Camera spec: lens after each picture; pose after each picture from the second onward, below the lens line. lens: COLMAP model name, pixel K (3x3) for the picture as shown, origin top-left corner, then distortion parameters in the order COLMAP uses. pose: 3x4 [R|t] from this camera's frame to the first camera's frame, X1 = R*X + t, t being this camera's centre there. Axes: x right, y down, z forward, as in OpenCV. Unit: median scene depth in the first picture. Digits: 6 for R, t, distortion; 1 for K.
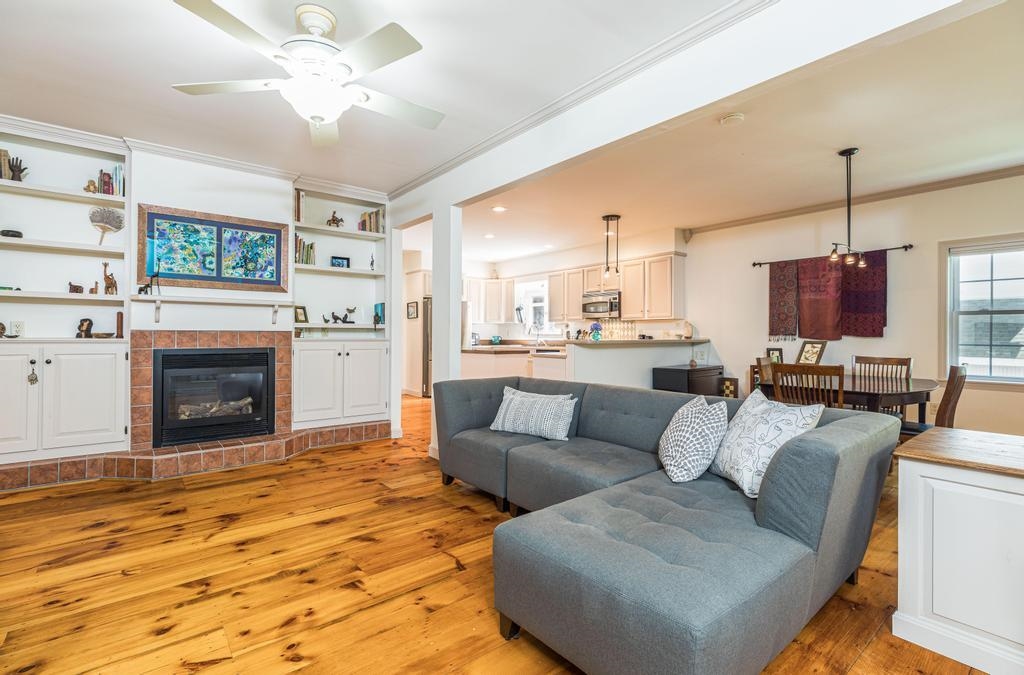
lens RADIAL K [[463.2, 0, 512.0], [0, 463.2, 337.5], [0, 0, 1]] dist [0.016683, -0.000283]
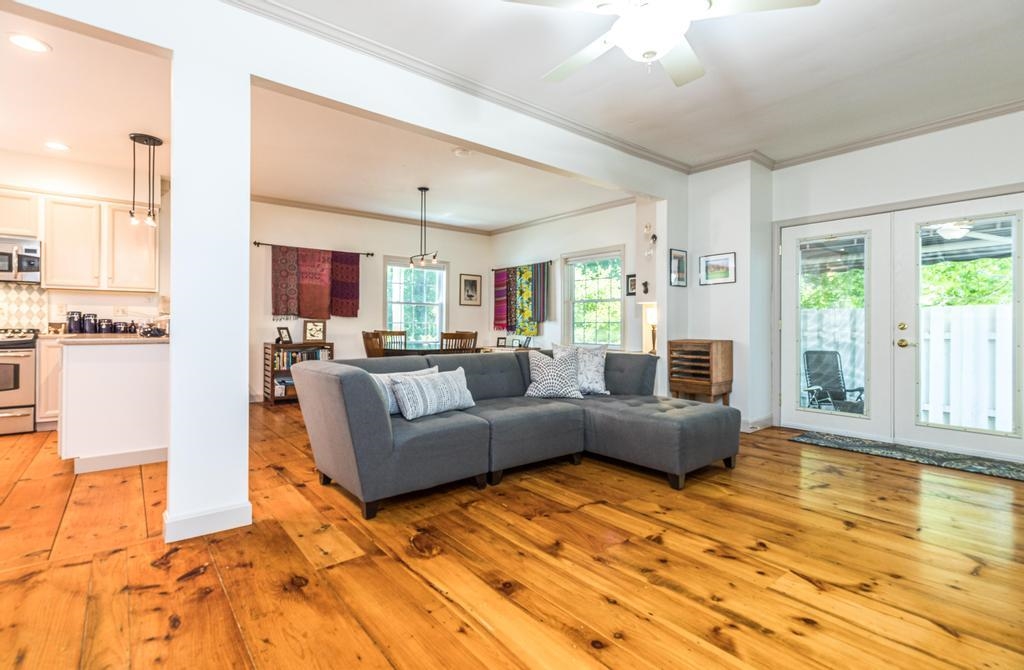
lens RADIAL K [[470.2, 0, 508.6], [0, 470.2, 323.3], [0, 0, 1]] dist [0.004514, 0.000750]
pose [[0.012127, 0.003608, 0.999920, -0.568771], [0.005097, 0.999980, -0.003670, 0.023906], [-0.999913, 0.005141, 0.012108, 0.539049]]
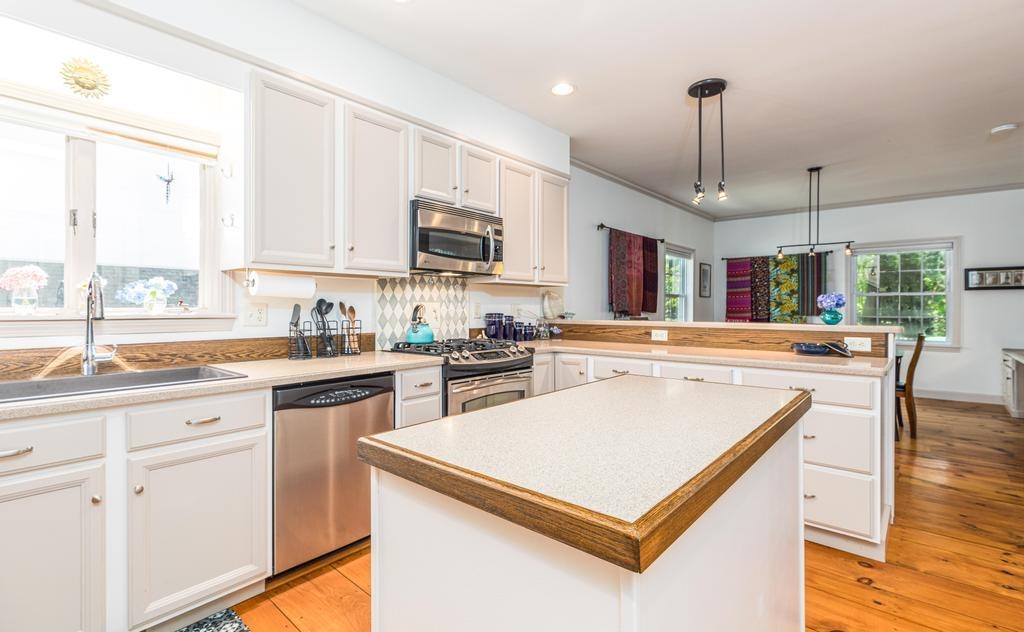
lens RADIAL K [[465.0, 0, 501.2], [0, 465.0, 307.9], [0, 0, 1]] dist [0.000670, 0.000493]
pose [[-0.151556, -0.004250, 0.988440, -0.316758], [0.006036, 0.999968, 0.005226, -0.021118], [-0.988430, 0.006759, -0.151525, 1.563334]]
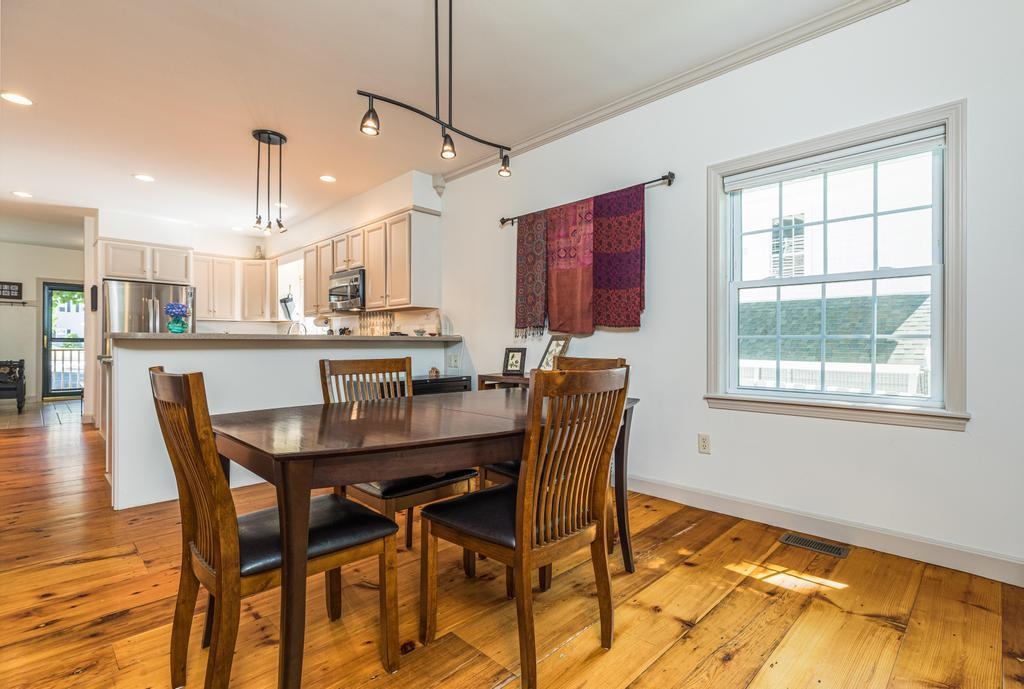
lens RADIAL K [[481.2, 0, 517.6], [0, 481.2, 340.5], [0, 0, 1]] dist [0.035968, -0.000235]
pose [[0.994542, -0.000304, 0.104334, 0.564168], [0.001767, 0.999901, -0.013932, 0.024799], [-0.104320, 0.014041, 0.994445, 0.388005]]
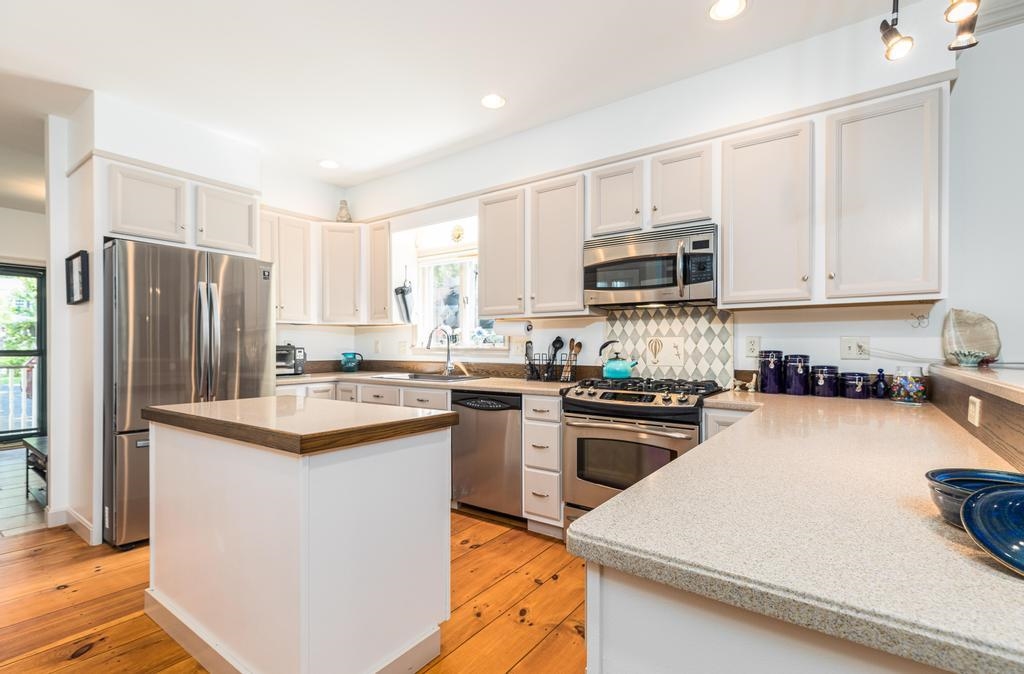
lens RADIAL K [[481.4, 0, 512.0], [0, 481.4, 337.0], [0, 0, 1]] dist [0.018422, -0.000017]
pose [[0.967476, 0.002641, 0.252949, 0.000531], [0.003489, 0.999711, -0.023779, -0.012345], [-0.252938, 0.023888, 0.967187, 1.017932]]
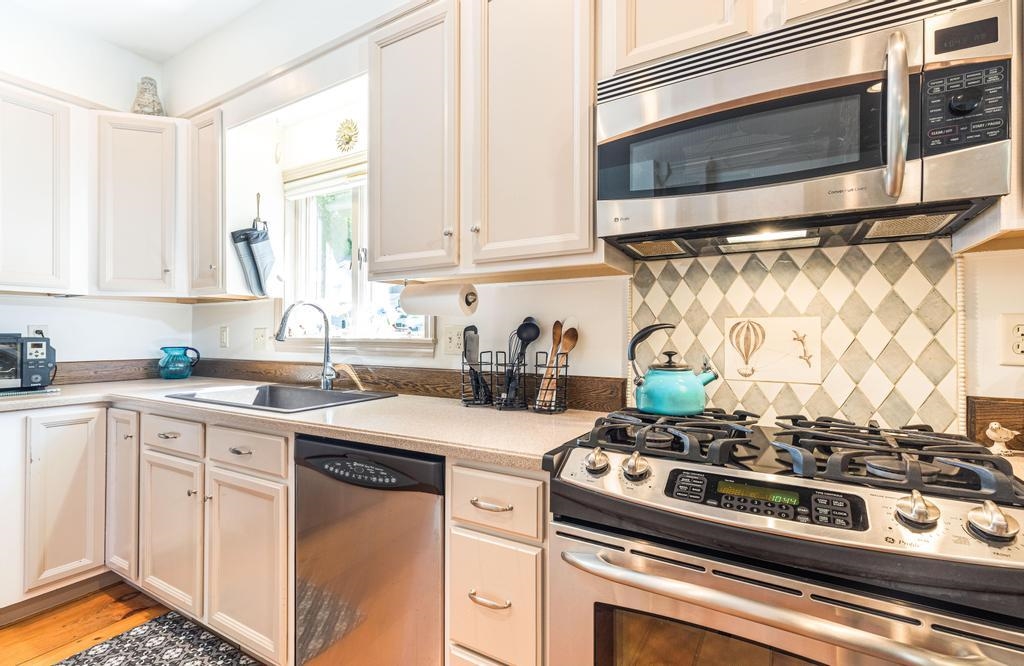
lens RADIAL K [[474.1, 0, 512.0], [0, 474.1, 333.0], [0, 0, 1]] dist [0.005089, 0.000620]
pose [[0.940904, 0.001576, 0.338671, 0.115760], [0.001814, 0.999951, -0.009694, -0.014629], [-0.338670, 0.009735, 0.940855, 1.362267]]
